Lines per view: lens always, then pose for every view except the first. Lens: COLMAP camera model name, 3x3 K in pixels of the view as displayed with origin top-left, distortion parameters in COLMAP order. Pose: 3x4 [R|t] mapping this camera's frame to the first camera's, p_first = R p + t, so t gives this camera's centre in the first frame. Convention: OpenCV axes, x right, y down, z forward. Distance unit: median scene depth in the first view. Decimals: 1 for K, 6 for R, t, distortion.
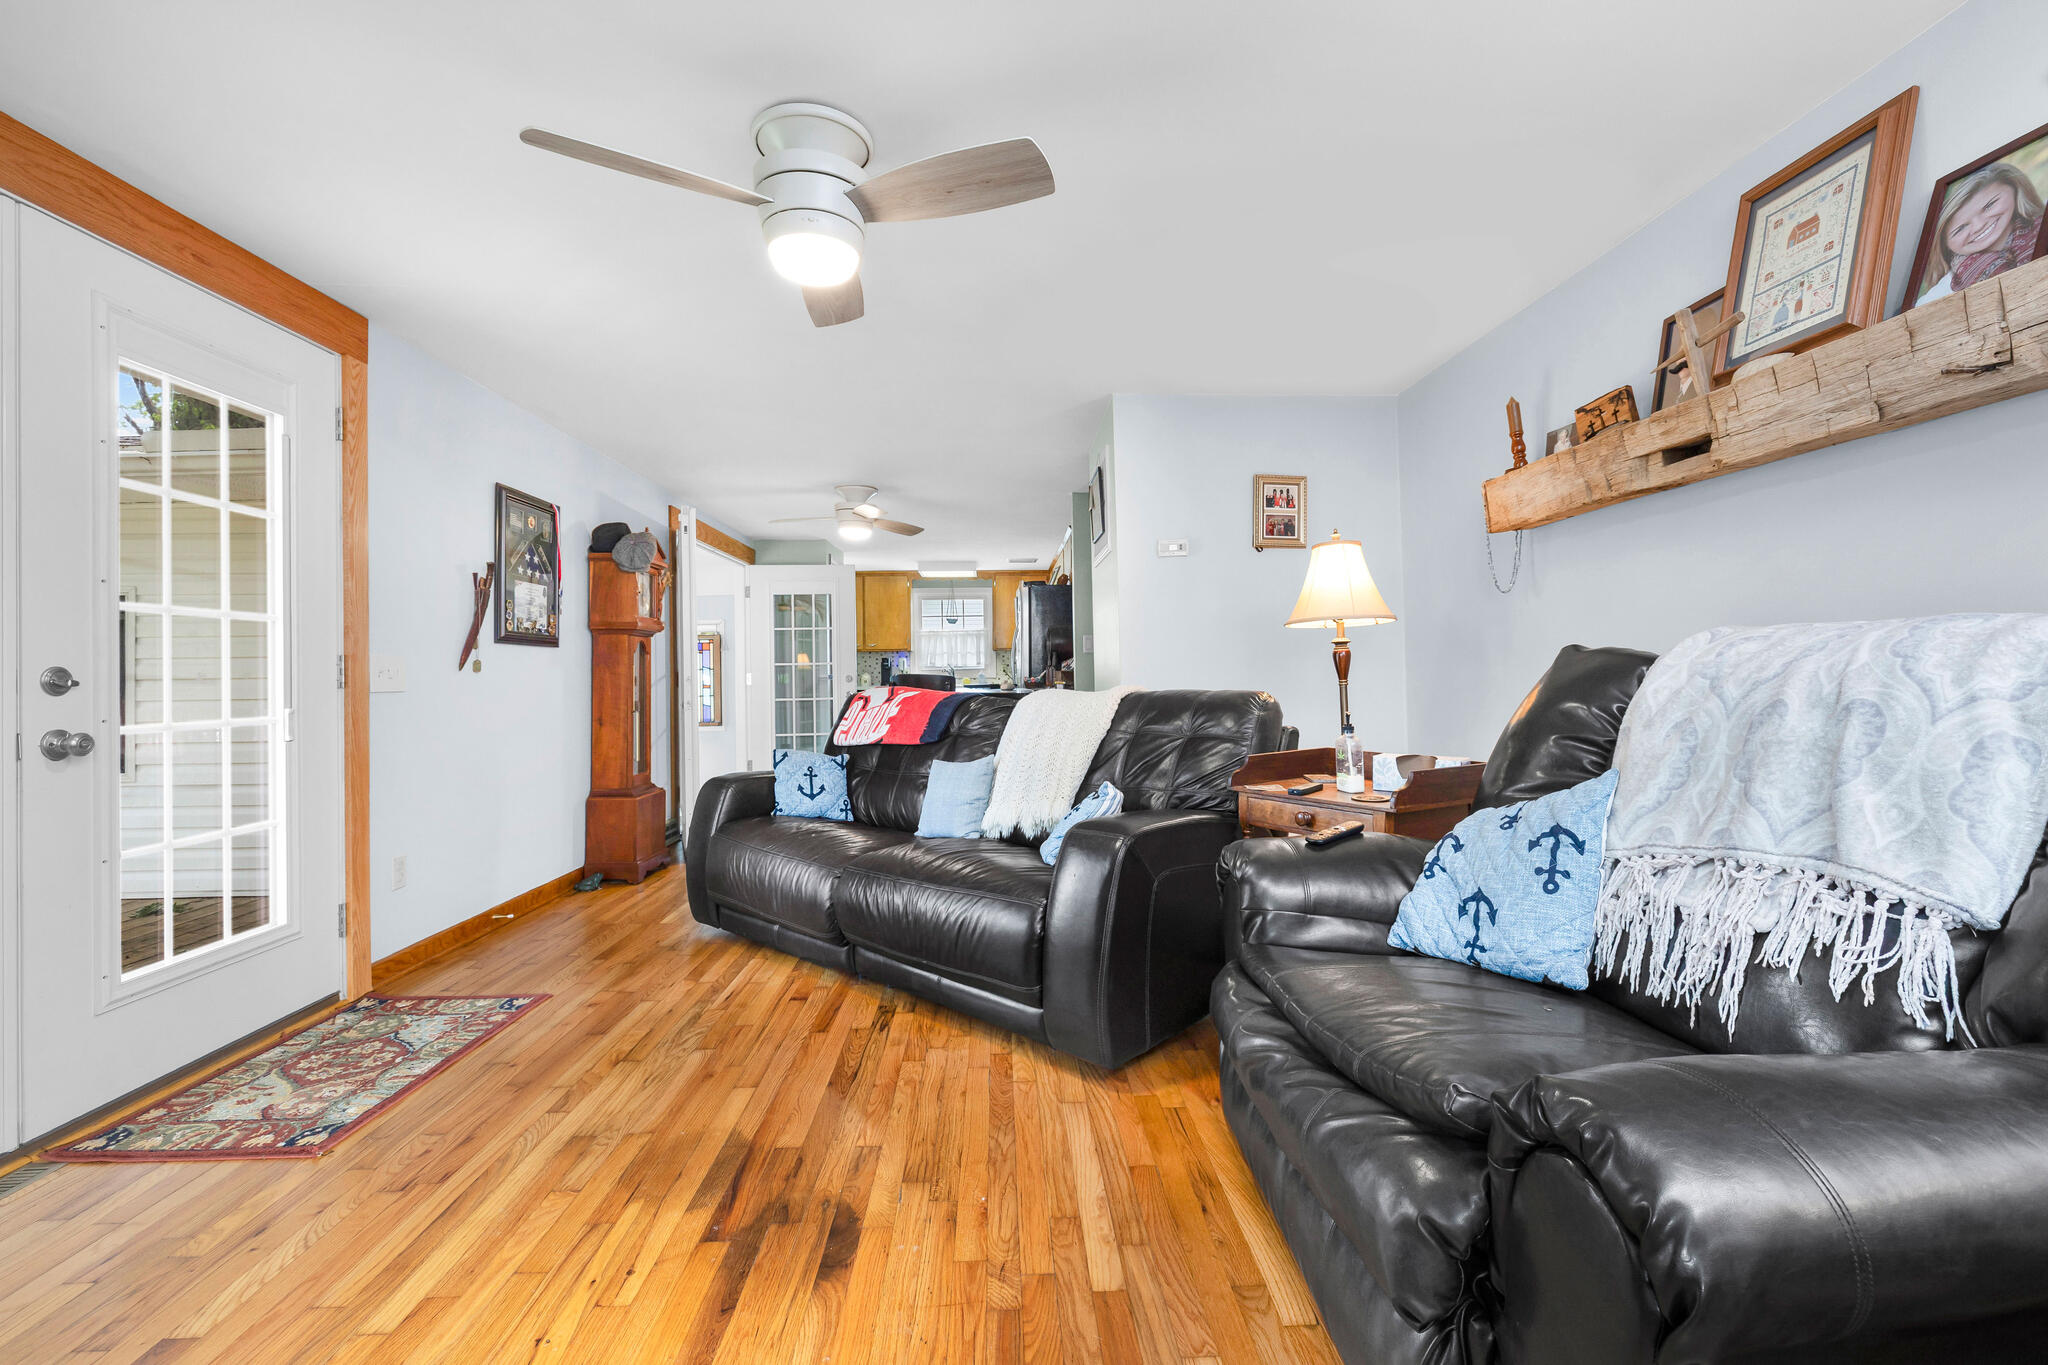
lens RADIAL K [[870.1, 0, 1027.5], [0, 870.1, 670.0], [0, 0, 1]] dist [0.000839, -0.000200]
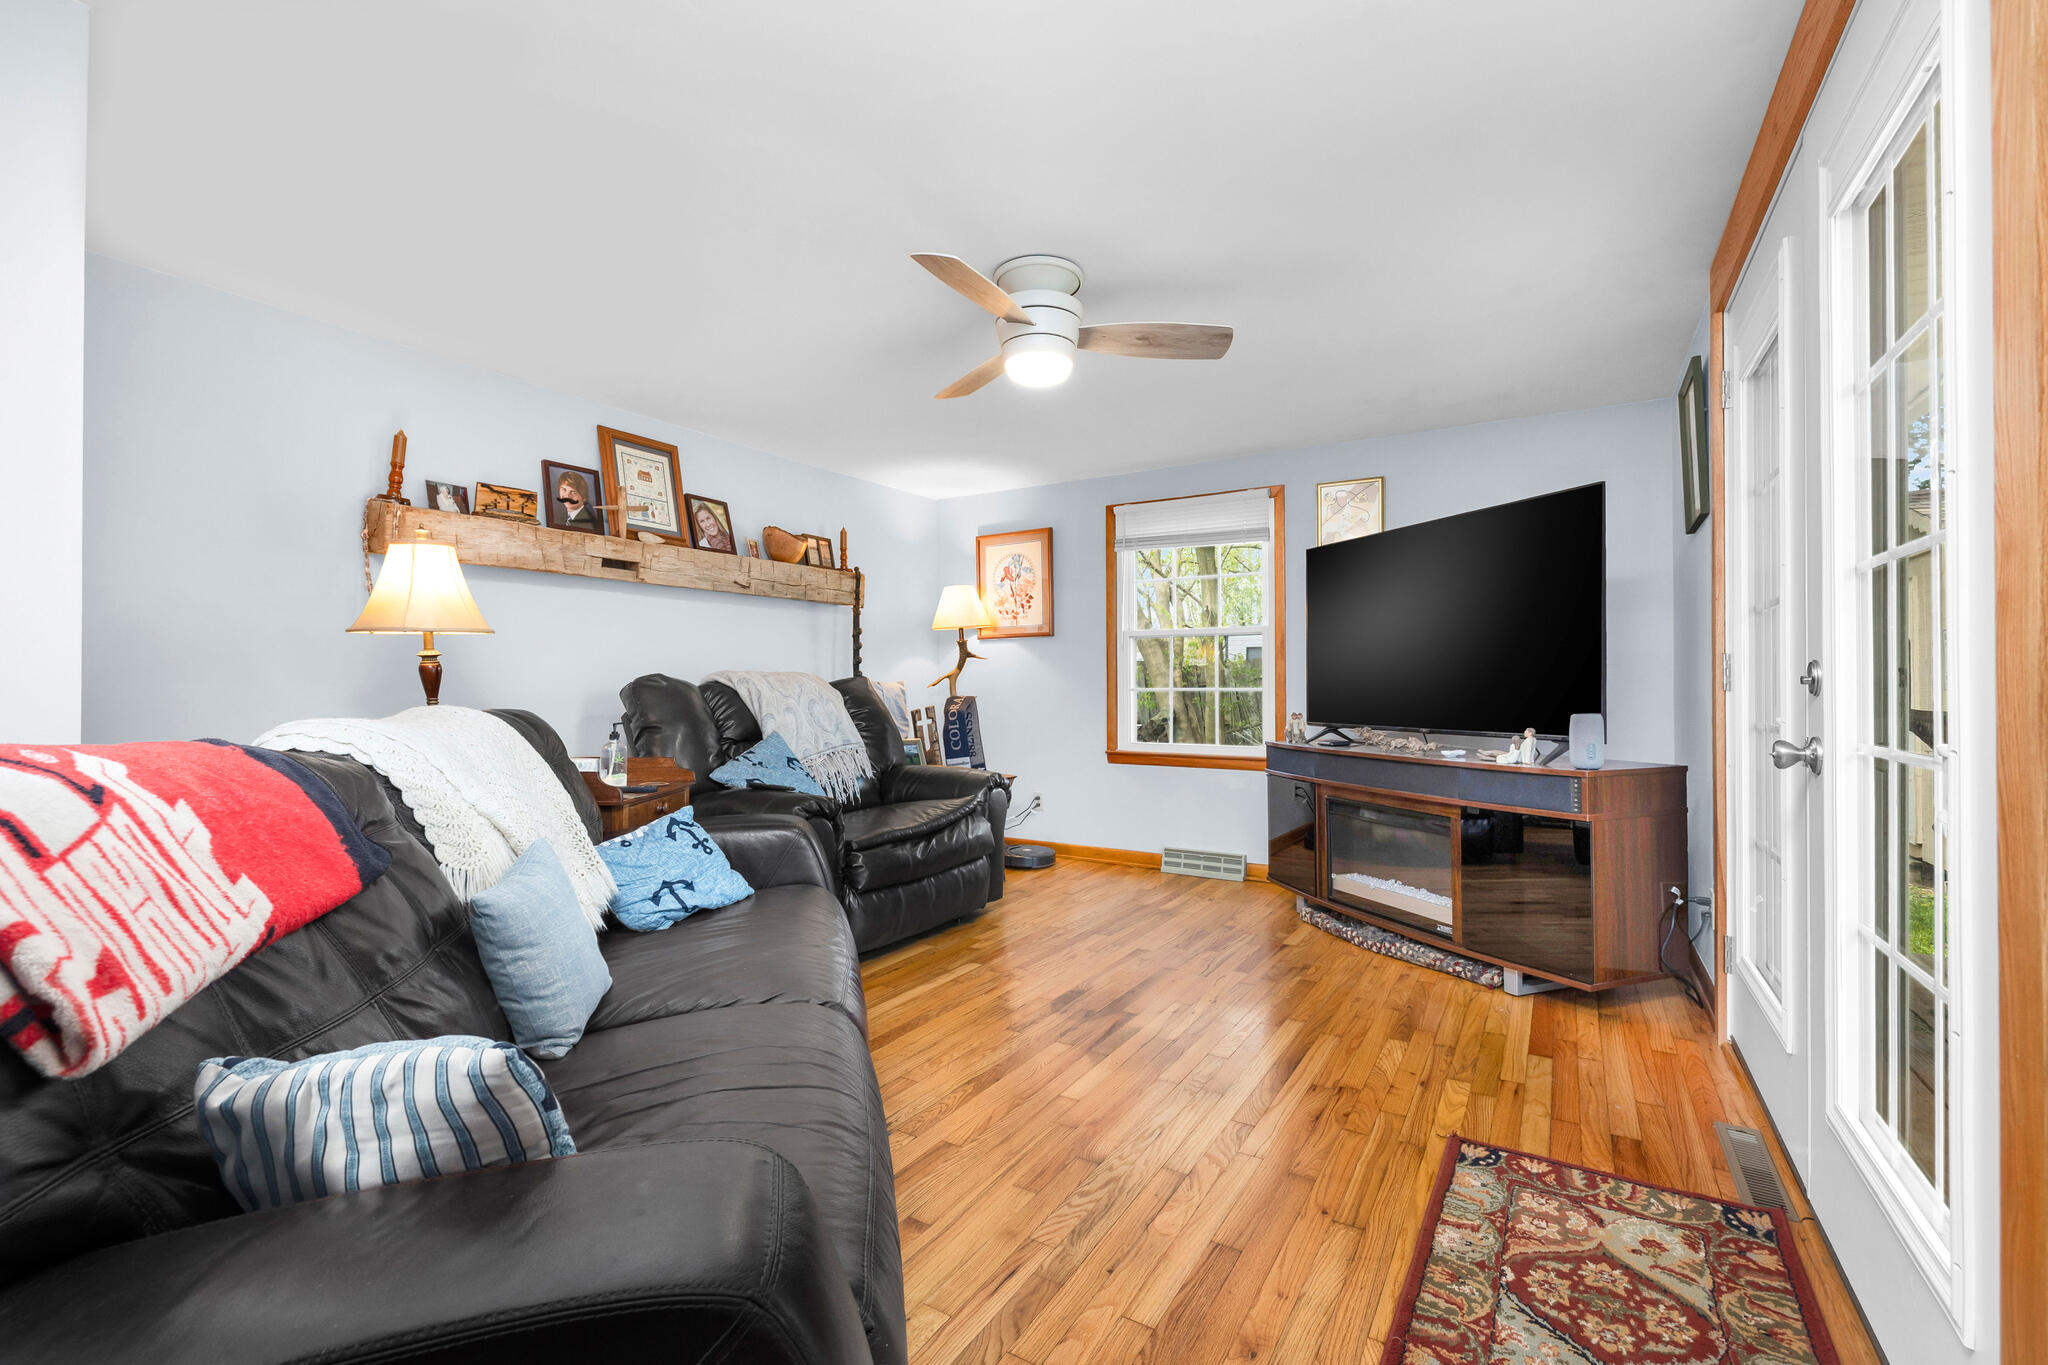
lens RADIAL K [[863.4, 0, 1030.6], [0, 863.4, 691.9], [0, 0, 1]] dist [-0.000852, -0.000230]
pose [[-0.830120, 0.009921, 0.557497, -0.697106], [0.008189, 0.999951, -0.005600, 0.017752], [-0.557525, -0.000083, -0.830160, 1.524910]]
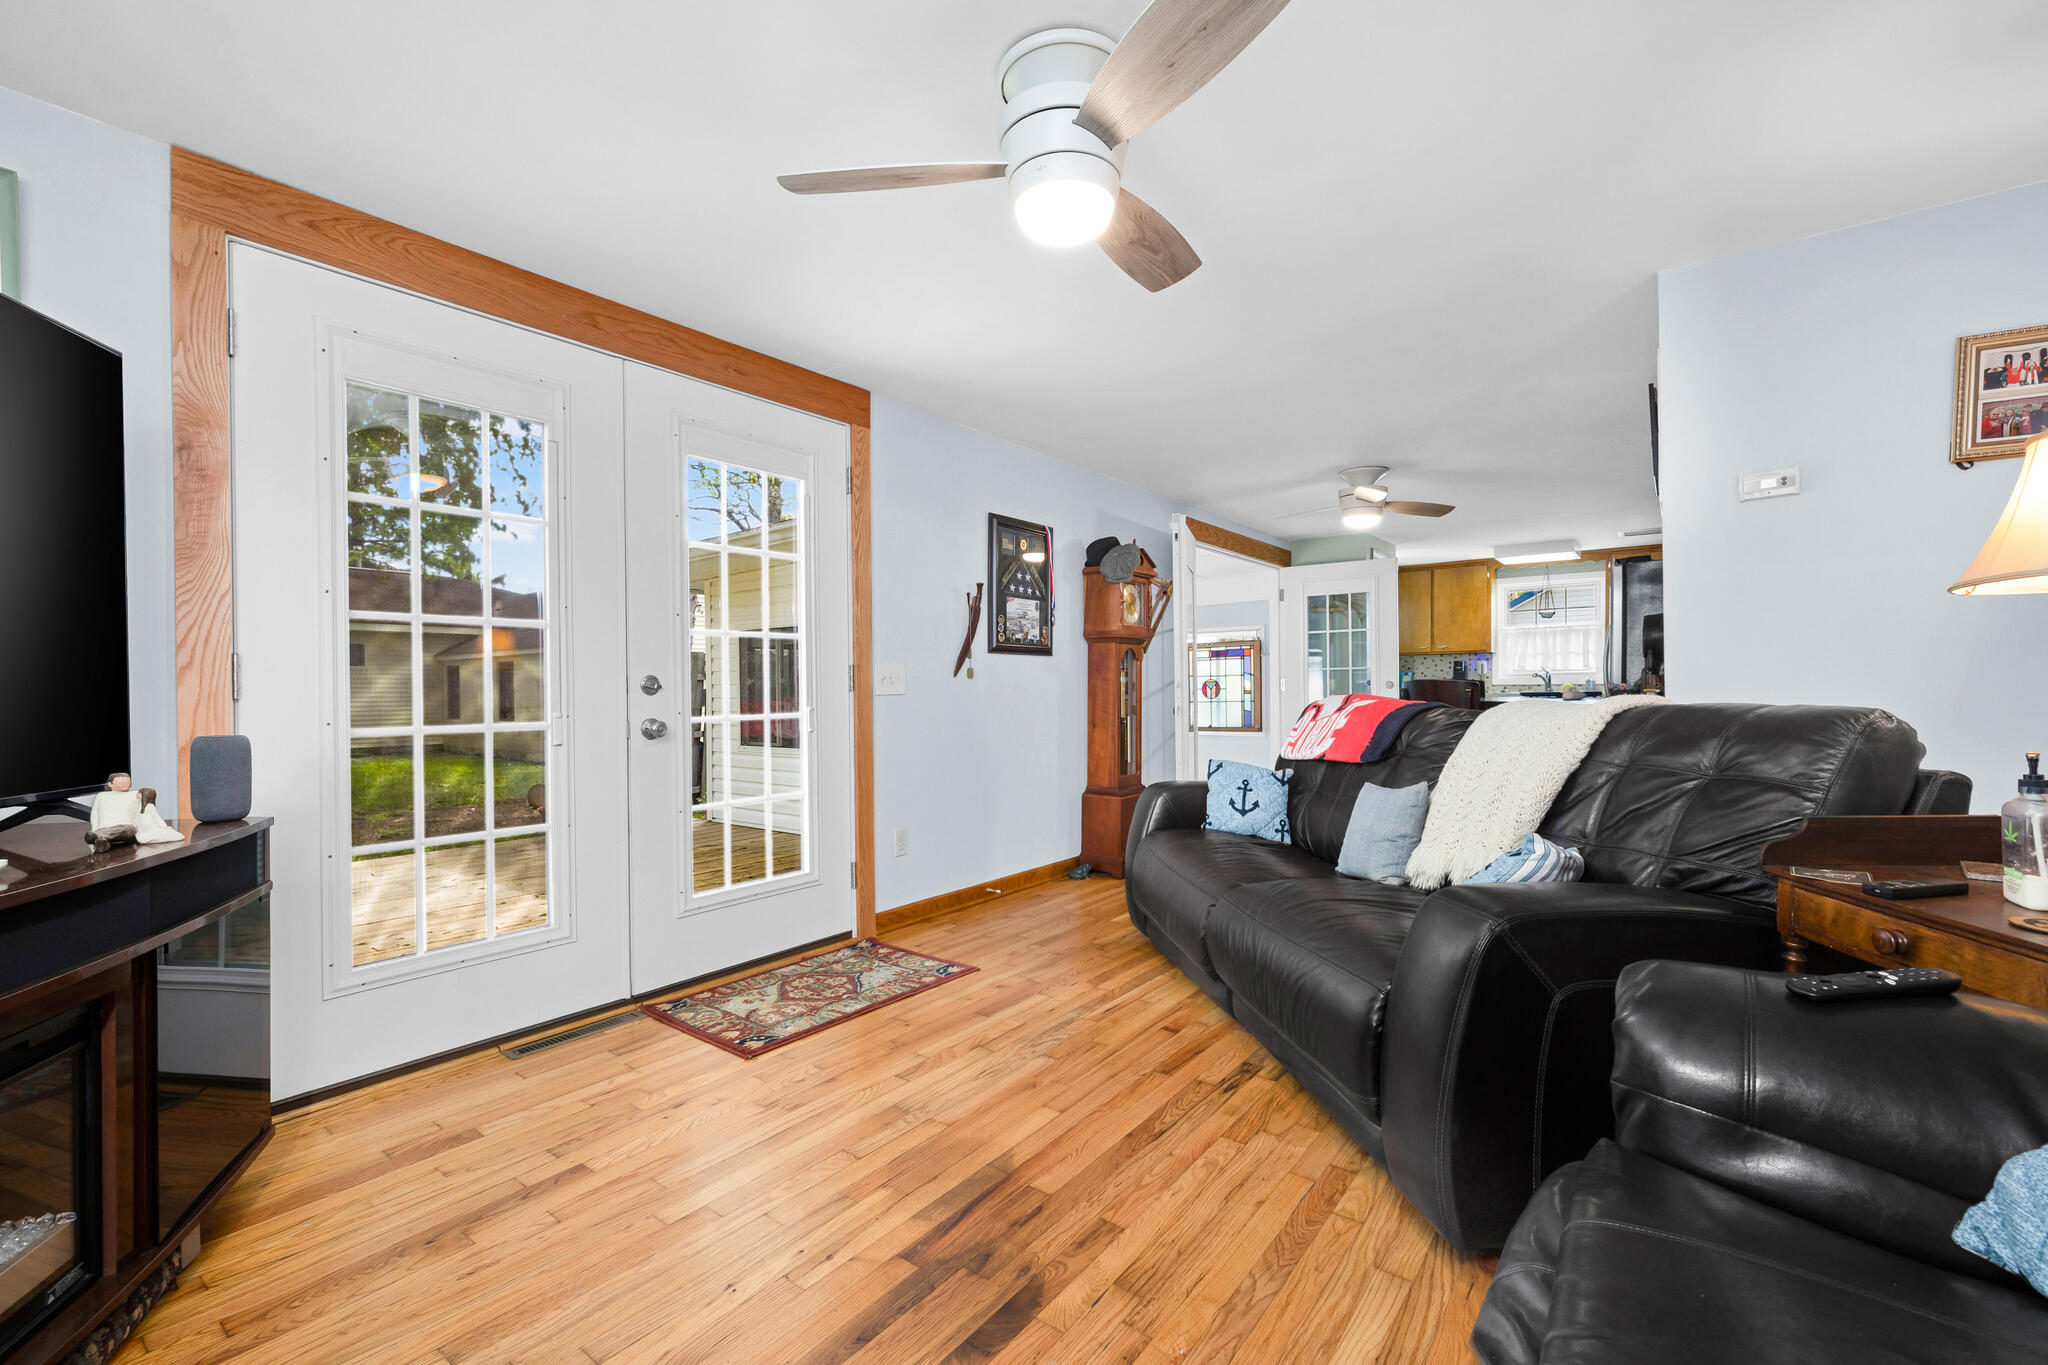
lens RADIAL K [[863.4, 0, 1030.6], [0, 863.4, 691.9], [0, 0, 1]] dist [-0.000852, -0.000230]
pose [[0.771902, 0.007525, -0.635697, 0.214632], [0.004507, 0.999840, 0.017308, 0.001694], [0.635726, -0.016225, 0.771745, 0.211878]]
